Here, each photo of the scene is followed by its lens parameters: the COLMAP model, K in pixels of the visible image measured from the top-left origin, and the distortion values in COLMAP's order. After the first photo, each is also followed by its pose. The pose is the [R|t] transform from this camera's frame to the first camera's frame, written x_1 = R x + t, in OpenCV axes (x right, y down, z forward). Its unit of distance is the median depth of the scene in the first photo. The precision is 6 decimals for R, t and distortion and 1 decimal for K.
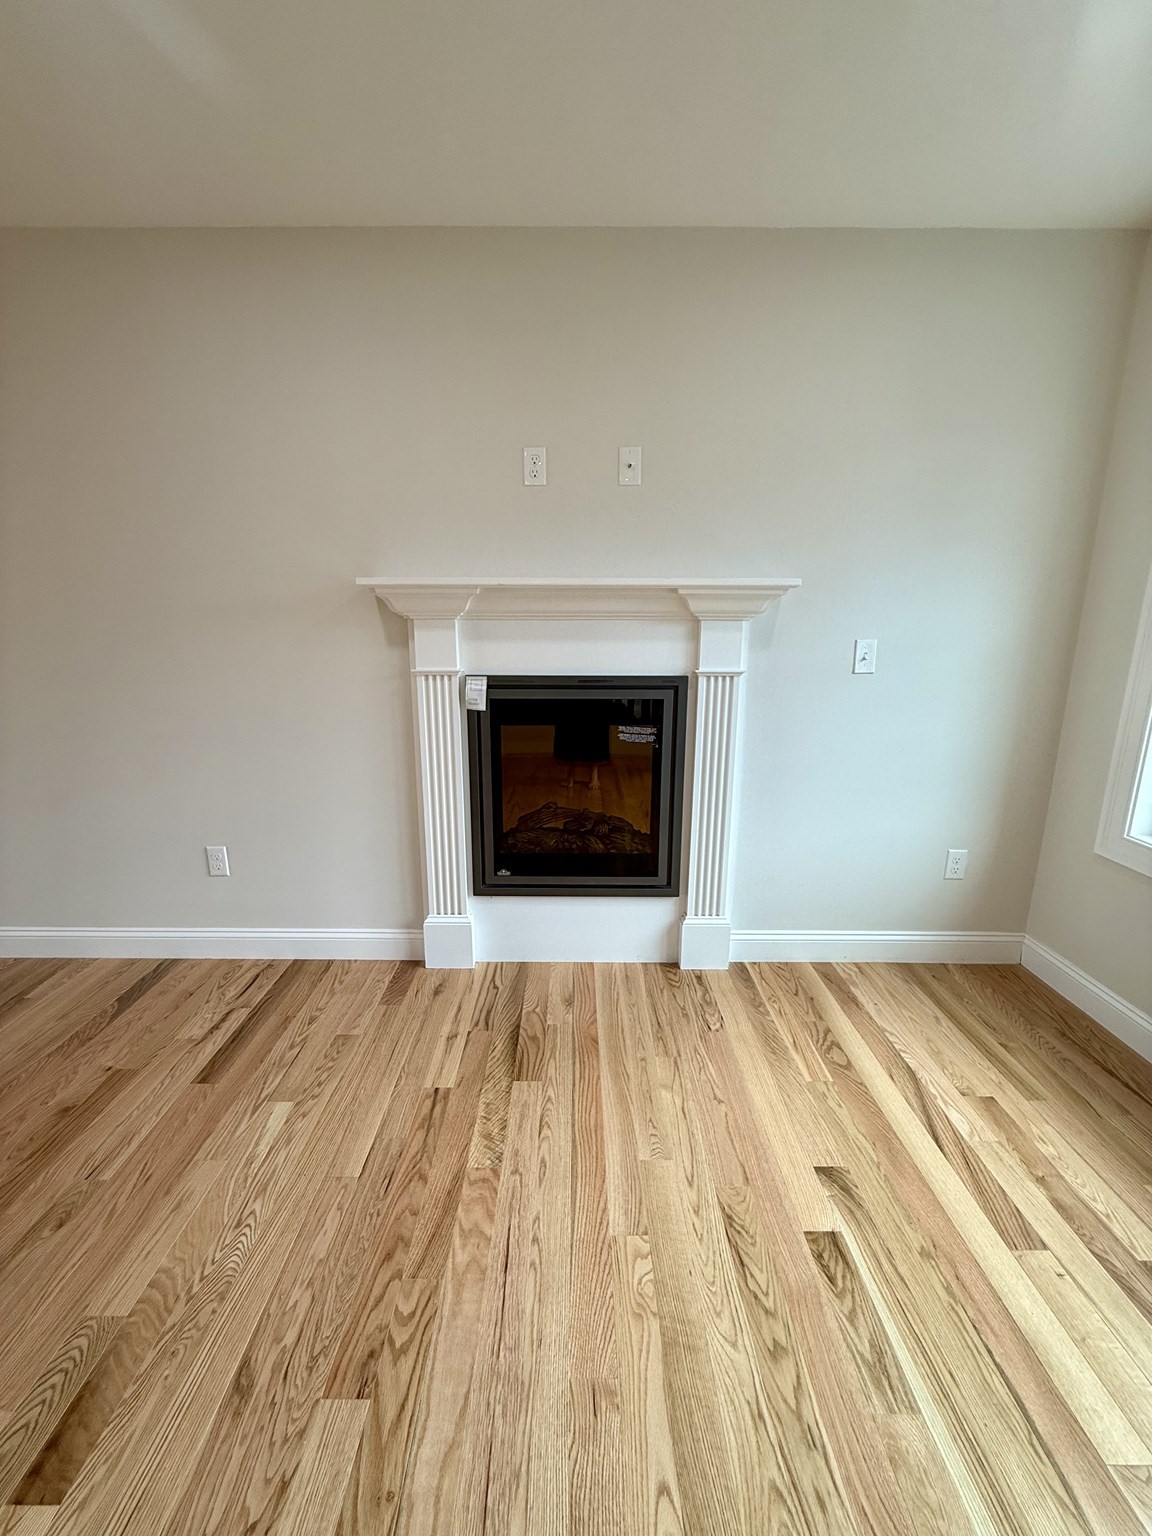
lens RADIAL K [[615.8, 0, 576.8], [0, 615.8, 767.5], [0, 0, 1]] dist [0.001723, -0.000131]
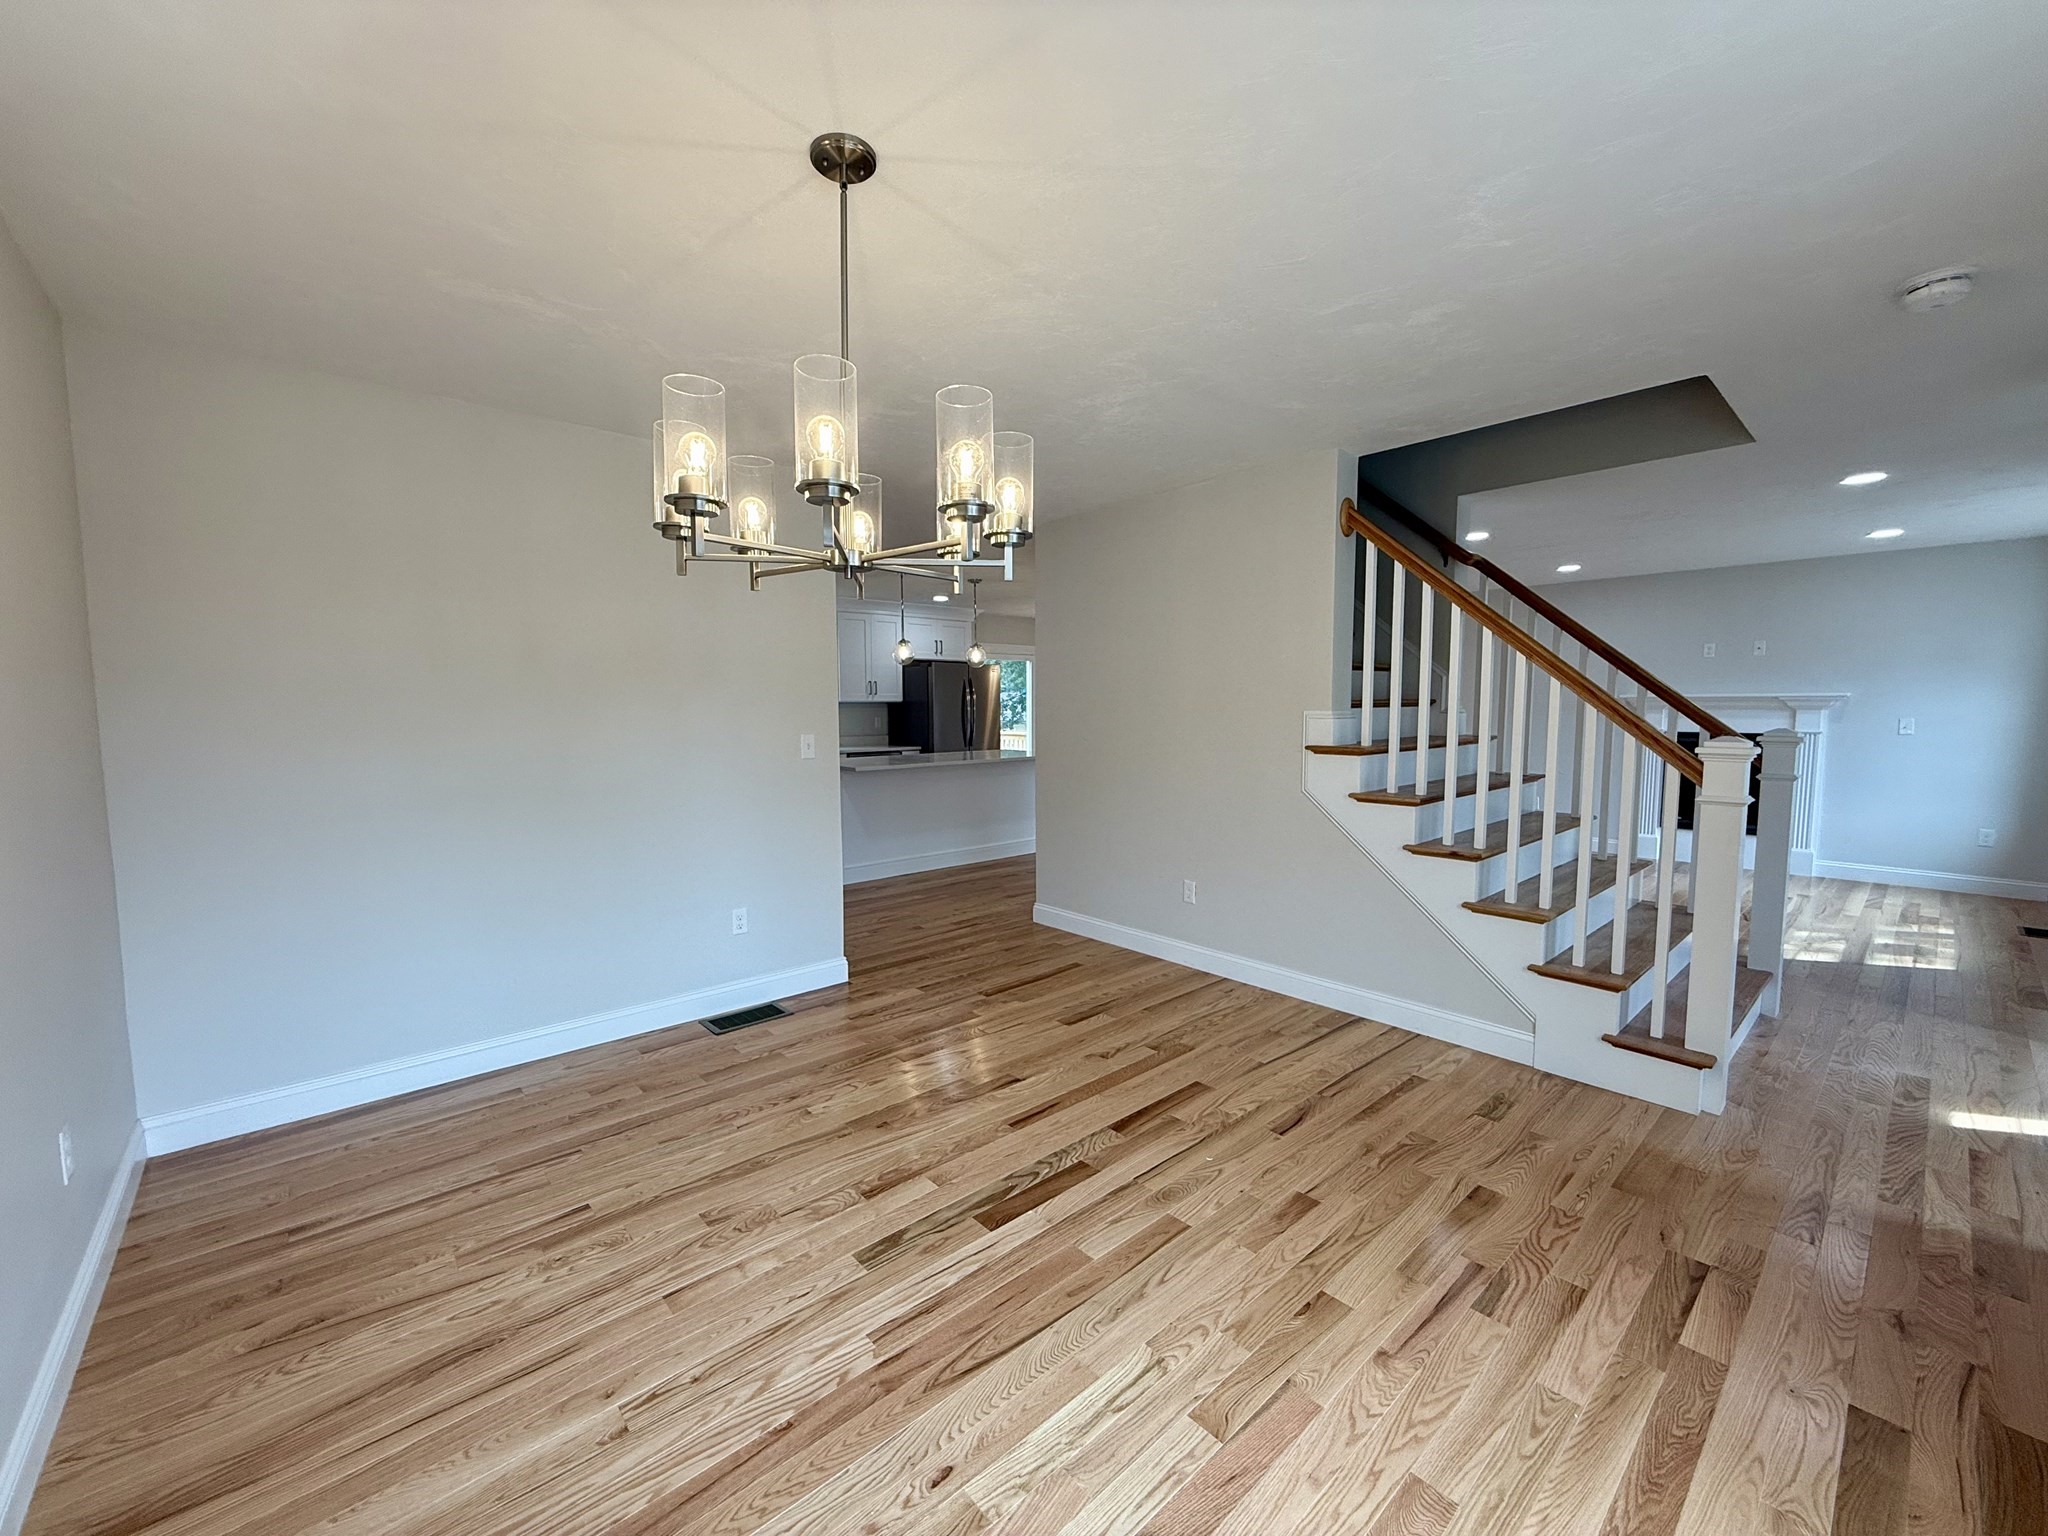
lens RADIAL K [[821.0, 0, 1024.8], [0, 821.0, 771.4], [0, 0, 1]] dist [0.001723, -0.000131]
pose [[0.638658, 0.051687, -0.767752, 0.715062], [-0.169857, 0.982600, -0.075145, 0.690079], [0.750509, 0.178400, 0.636325, -3.004198]]
